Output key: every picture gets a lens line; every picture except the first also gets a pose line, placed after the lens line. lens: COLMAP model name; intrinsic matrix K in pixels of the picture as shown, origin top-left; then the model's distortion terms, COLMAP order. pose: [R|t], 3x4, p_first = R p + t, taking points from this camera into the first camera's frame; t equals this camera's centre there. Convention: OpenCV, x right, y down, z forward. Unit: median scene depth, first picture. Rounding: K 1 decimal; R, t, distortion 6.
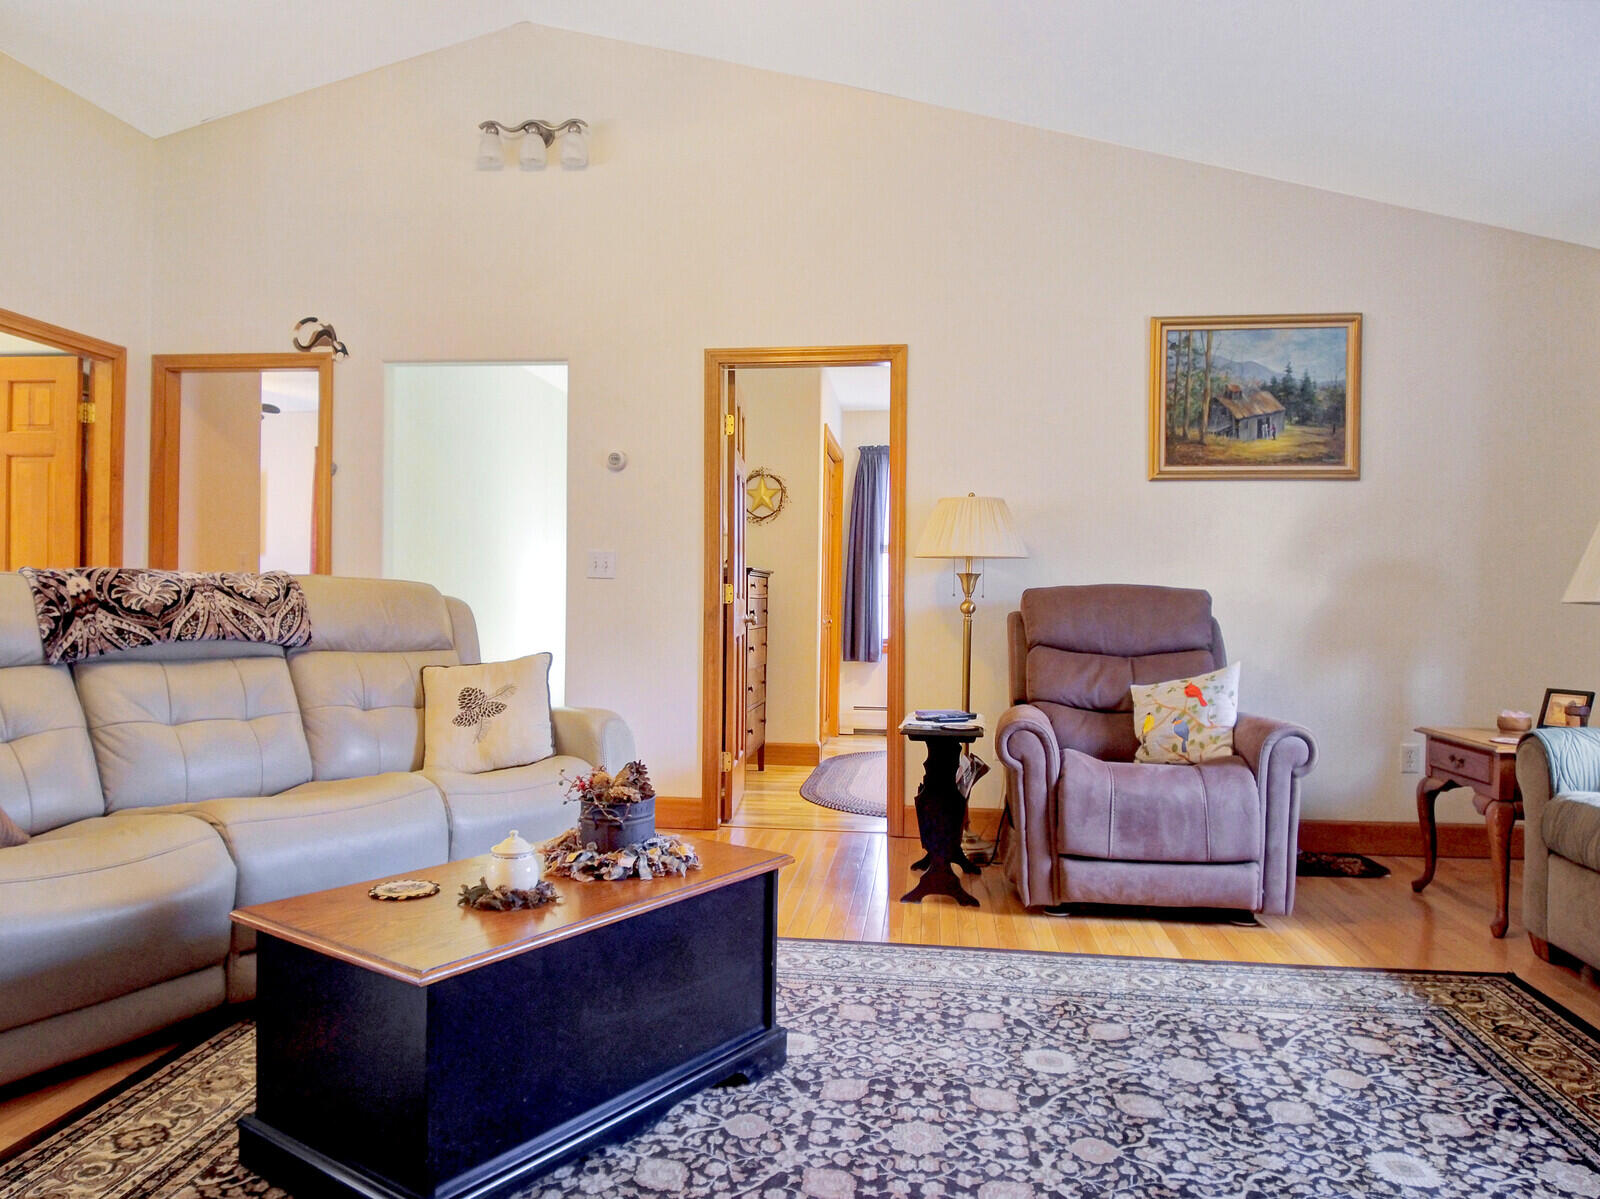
lens RADIAL K [[1128.7, 0, 801.4], [0, 1128.7, 605.8], [0, 0, 1]] dist [0.027550, -0.049498]
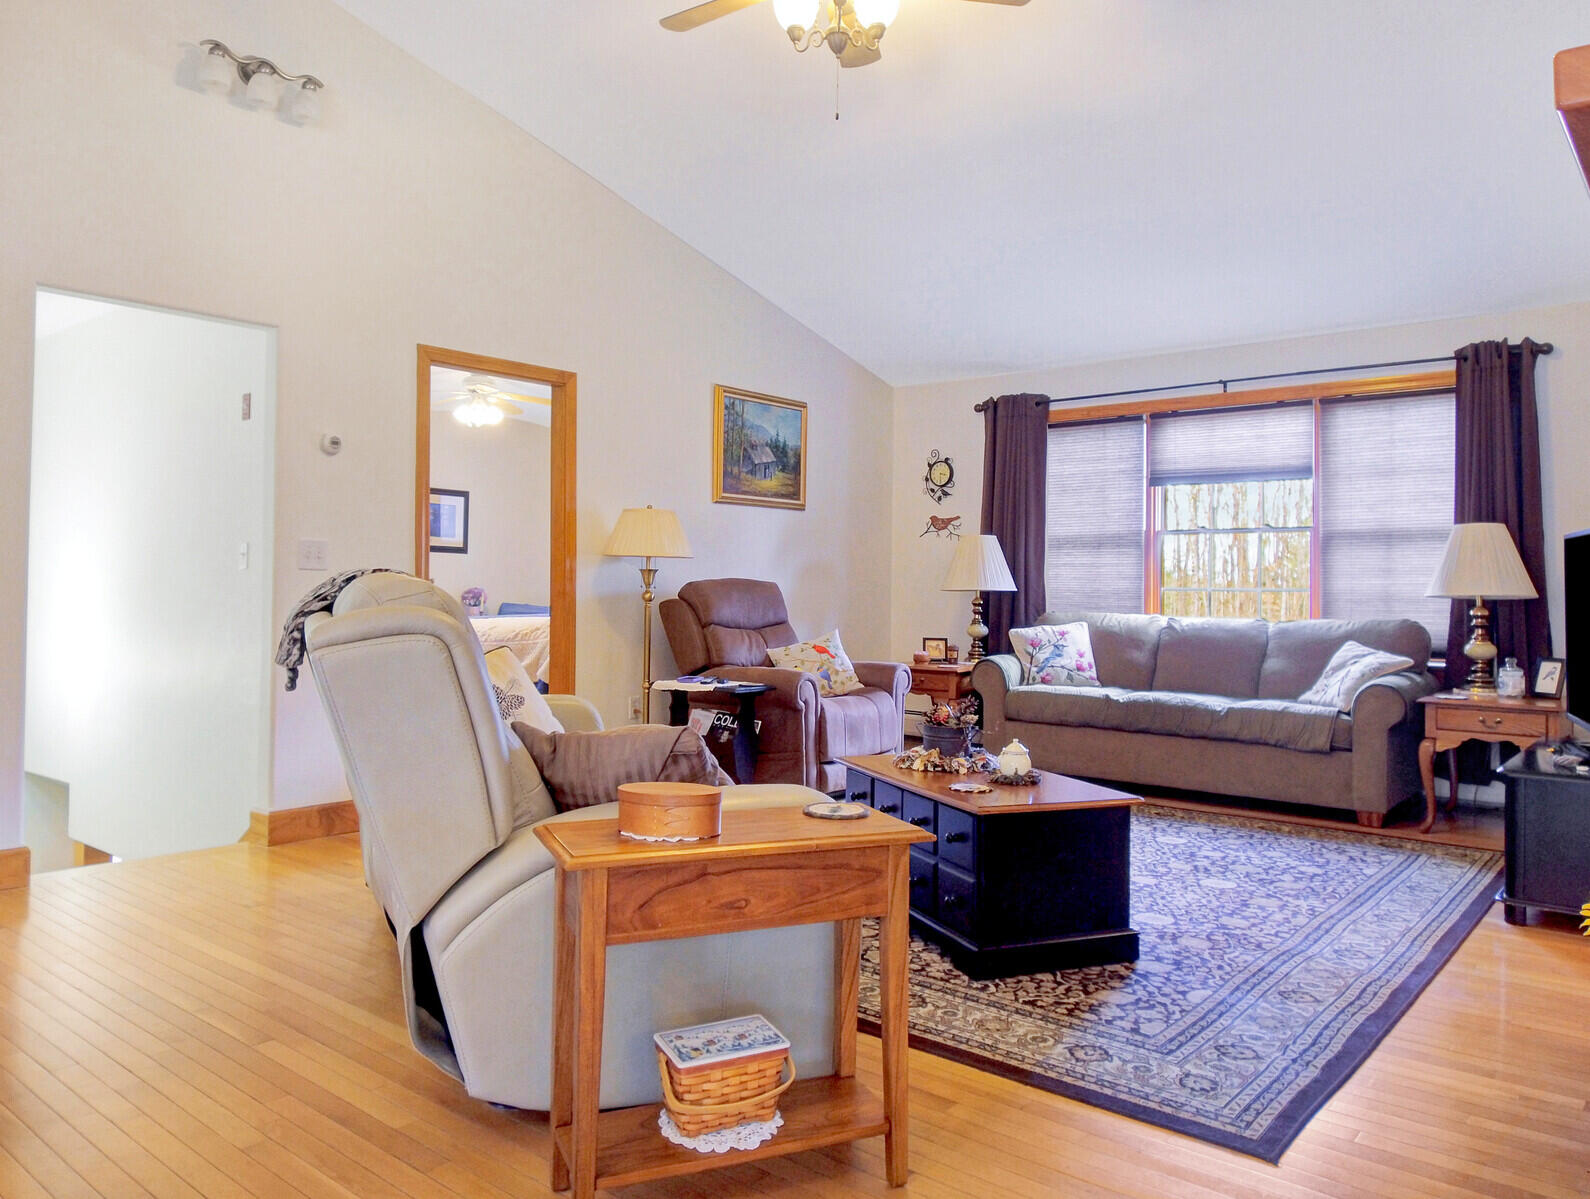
lens RADIAL K [[1121.7, 0, 799.8], [0, 1121.7, 593.0], [0, 0, 1]] dist [0.027550, -0.049498]
pose [[0.549512, -0.009537, 0.835431, -0.788357], [0.005453, 0.999954, 0.007829, -0.010839], [-0.835468, 0.000254, 0.549539, 0.164927]]
